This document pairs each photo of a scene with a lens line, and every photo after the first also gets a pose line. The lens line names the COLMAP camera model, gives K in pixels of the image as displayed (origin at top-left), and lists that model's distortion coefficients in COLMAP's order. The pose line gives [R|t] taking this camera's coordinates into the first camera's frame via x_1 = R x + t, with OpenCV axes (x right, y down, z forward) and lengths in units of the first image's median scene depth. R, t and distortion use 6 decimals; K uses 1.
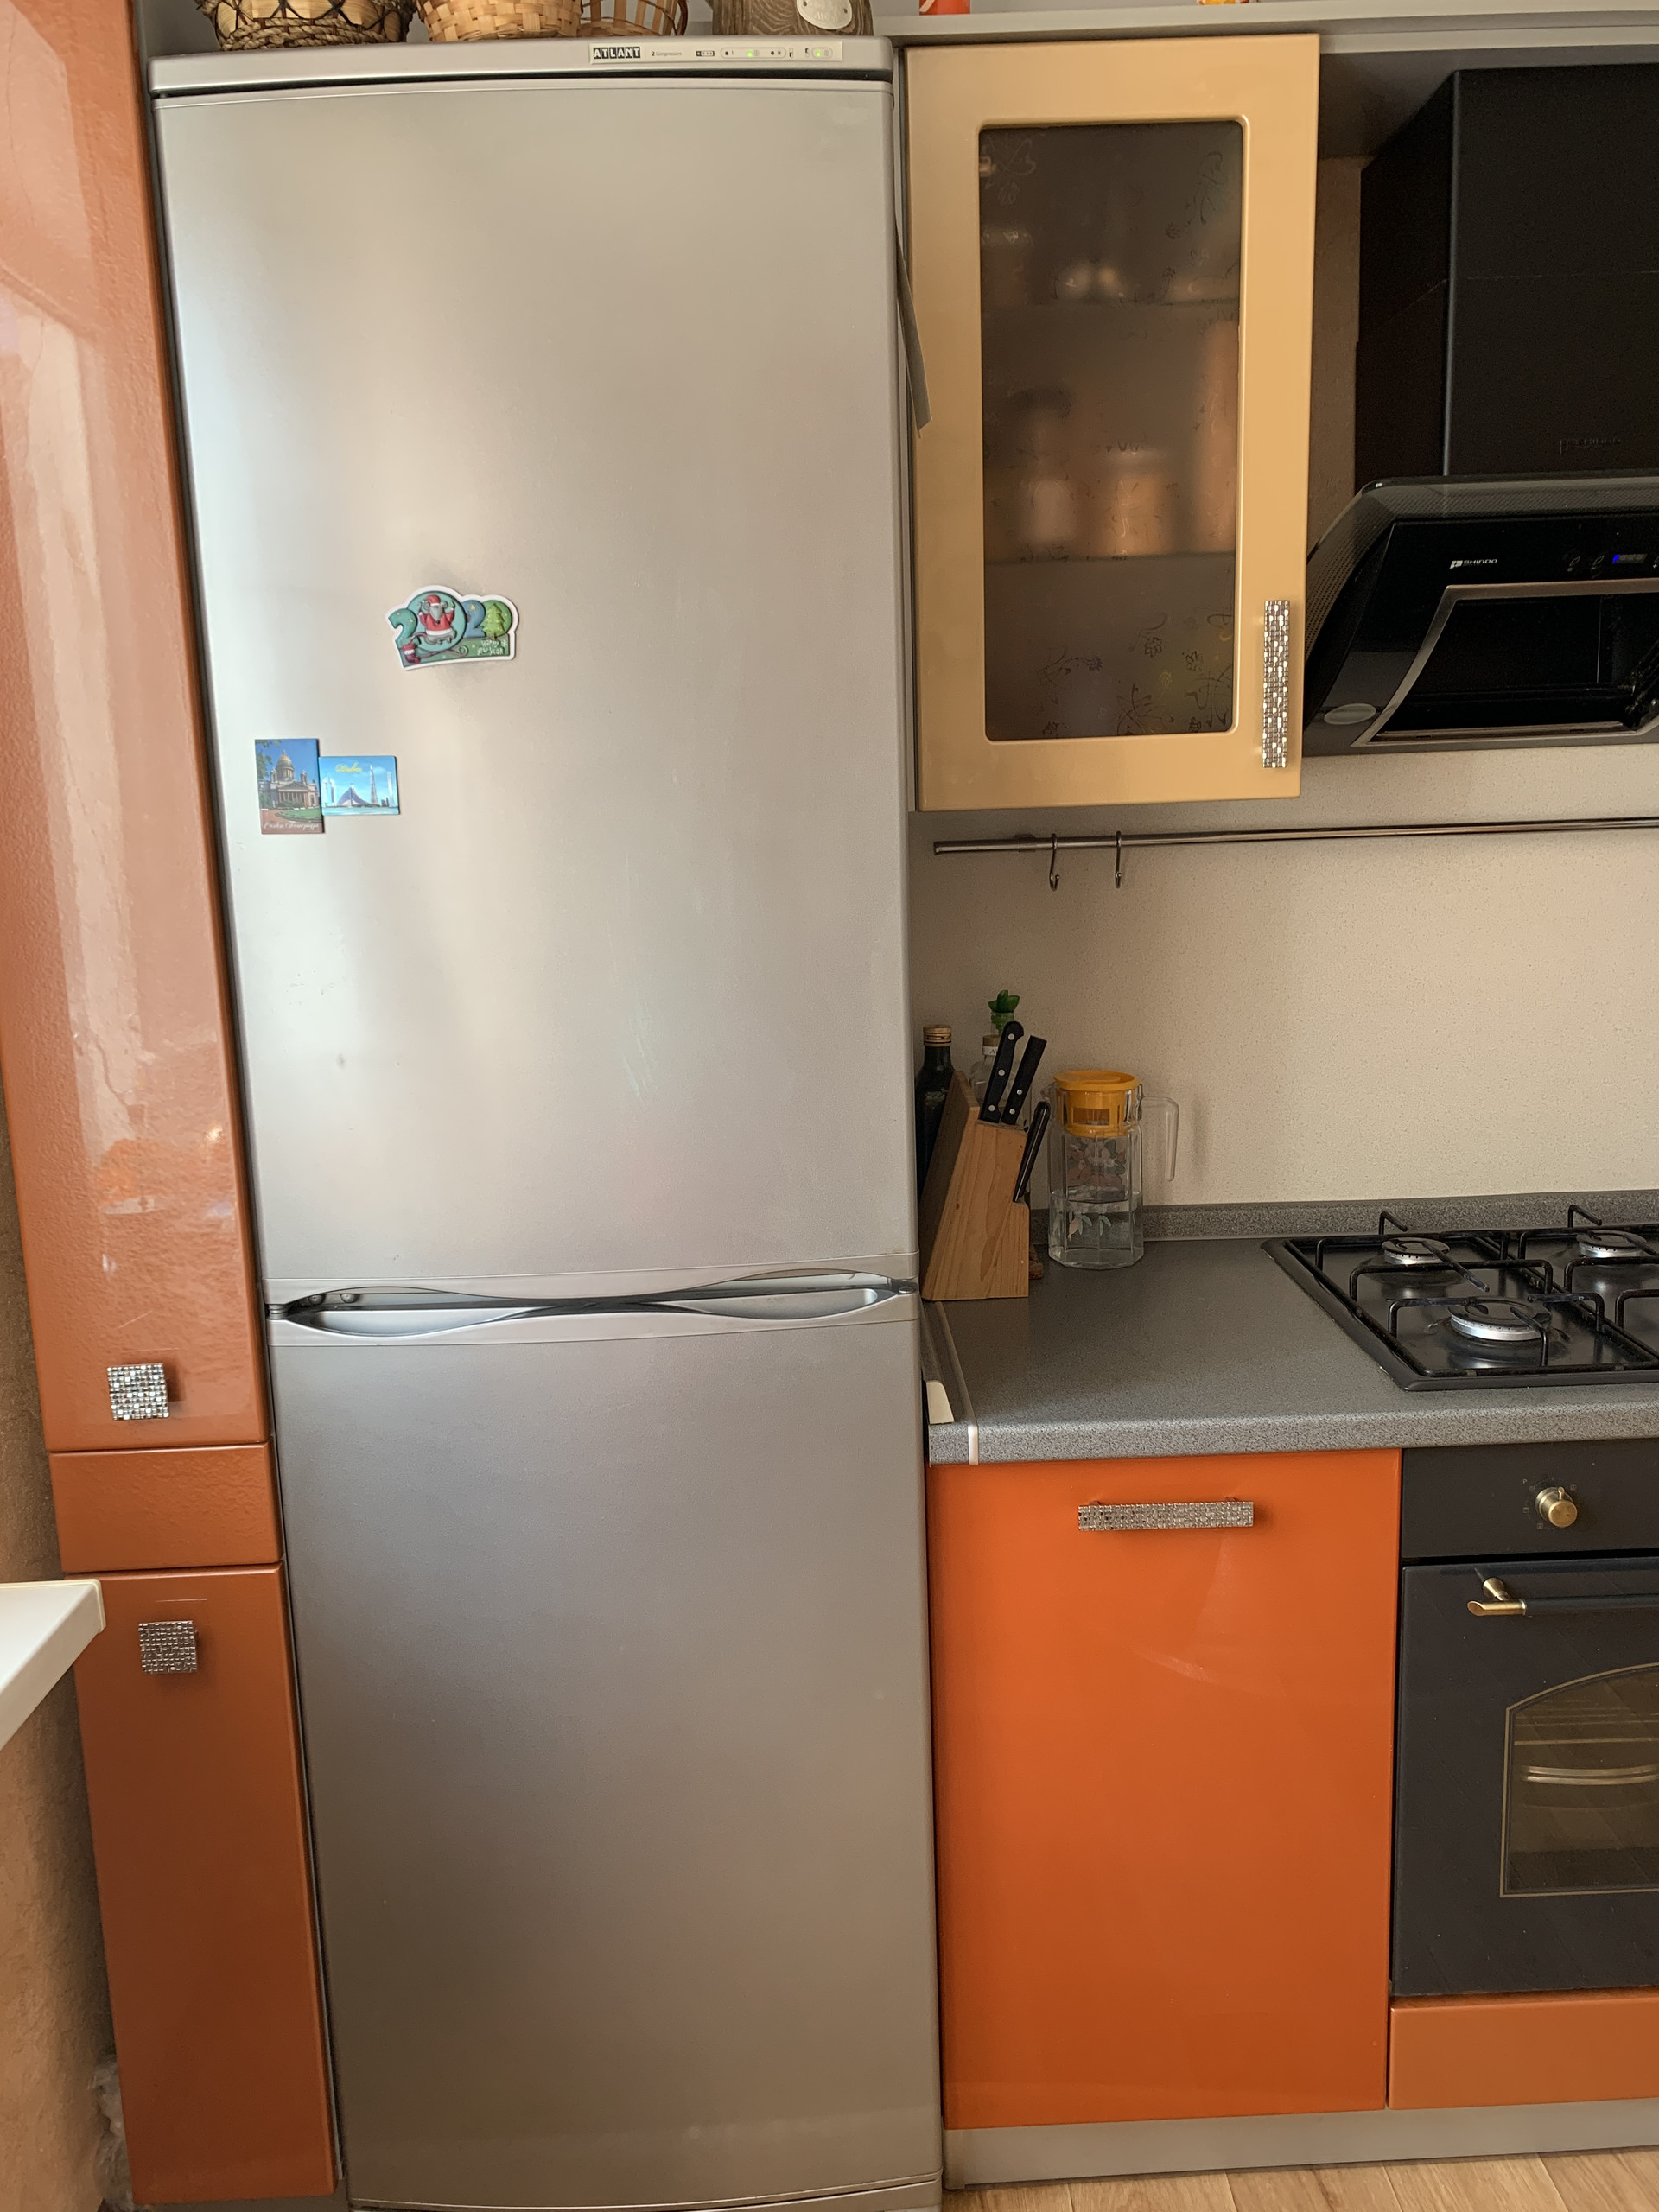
lens RADIAL K [[1686.2, 0, 822.6], [0, 1686.2, 1086.0], [0, 0, 1]] dist [0.029664, -0.025887]
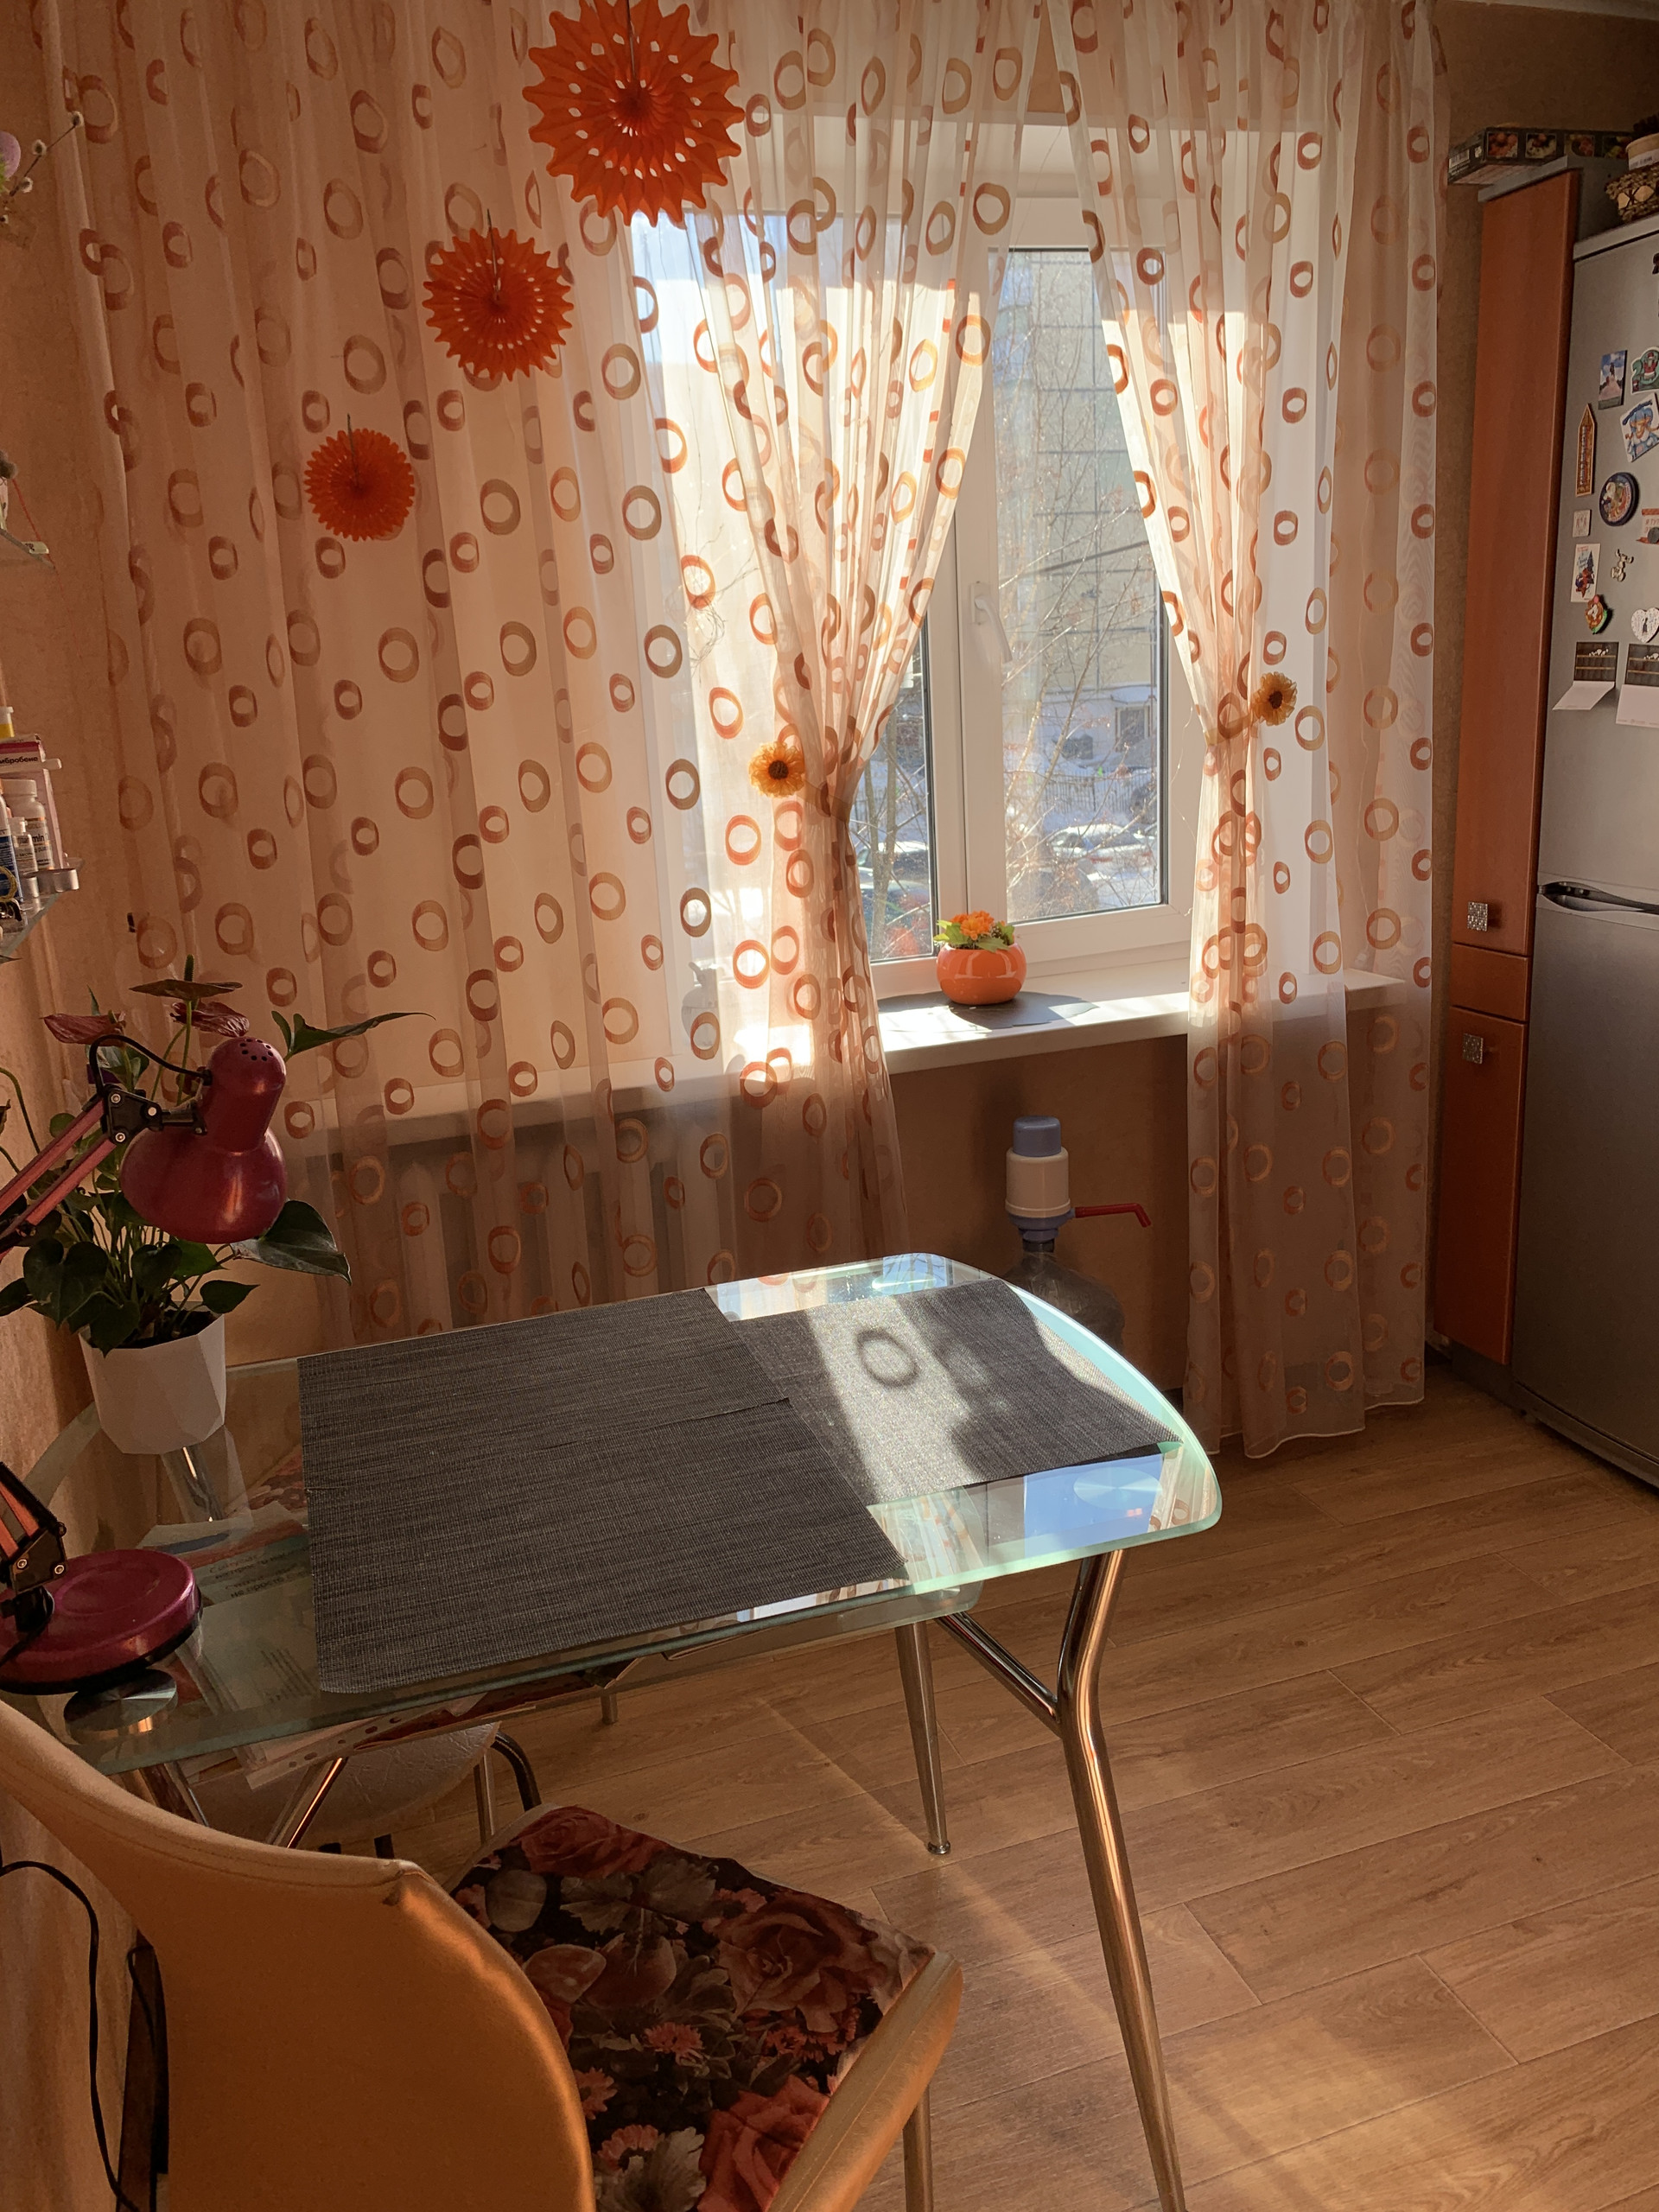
lens RADIAL K [[1686.2, 0, 836.6], [0, 1686.2, 1099.2], [0, 0, 1]] dist [0.029664, -0.025887]
pose [[0.321470, 0.254729, -0.912015, 1.115652], [-0.129814, 0.965900, 0.224022, 0.030826], [0.937980, 0.046376, 0.343575, -0.368318]]
